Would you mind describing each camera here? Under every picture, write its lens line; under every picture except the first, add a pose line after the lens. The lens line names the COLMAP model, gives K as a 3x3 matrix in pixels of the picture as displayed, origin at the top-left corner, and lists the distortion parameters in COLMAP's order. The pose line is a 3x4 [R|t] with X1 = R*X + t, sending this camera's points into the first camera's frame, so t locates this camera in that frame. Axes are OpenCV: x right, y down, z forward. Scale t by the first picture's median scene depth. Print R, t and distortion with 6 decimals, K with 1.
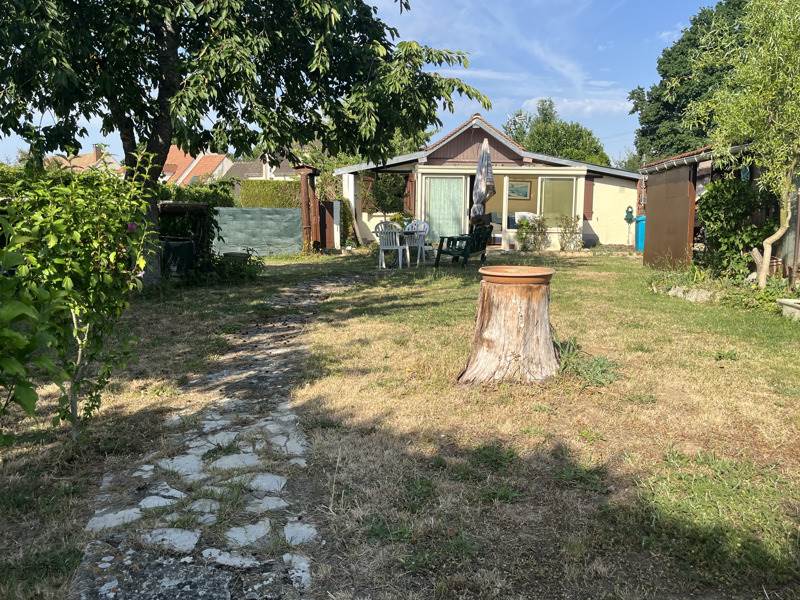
lens RADIAL K [[696.3, 0, 400.4], [0, 696.3, 300.5], [0, 0, 1]] dist [0.012481, 0.007002]
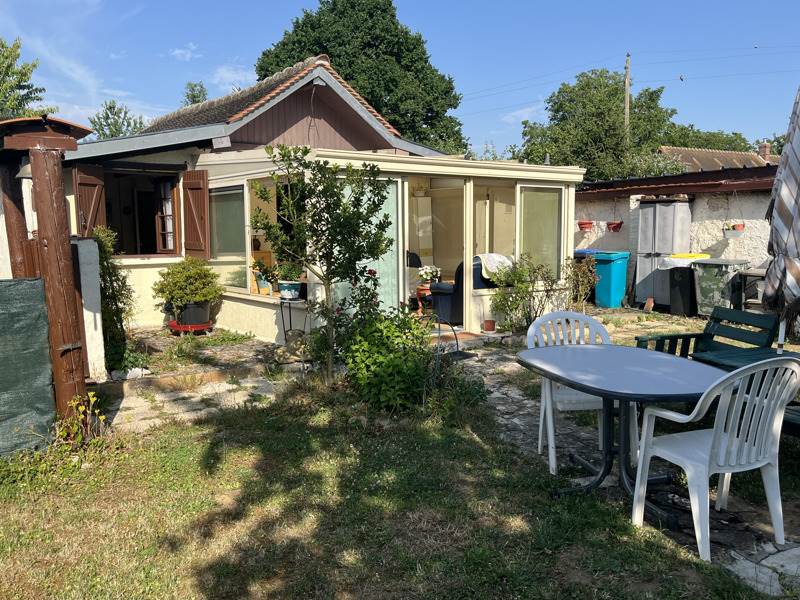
lens RADIAL K [[696.3, 0, 399.1], [0, 696.3, 300.0], [0, 0, 1]] dist [0.012481, 0.007002]
pose [[0.798811, -0.075640, 0.596808, -0.155968], [0.087106, 0.996152, 0.009665, -0.092697], [-0.595243, 0.044265, 0.802326, 0.565836]]
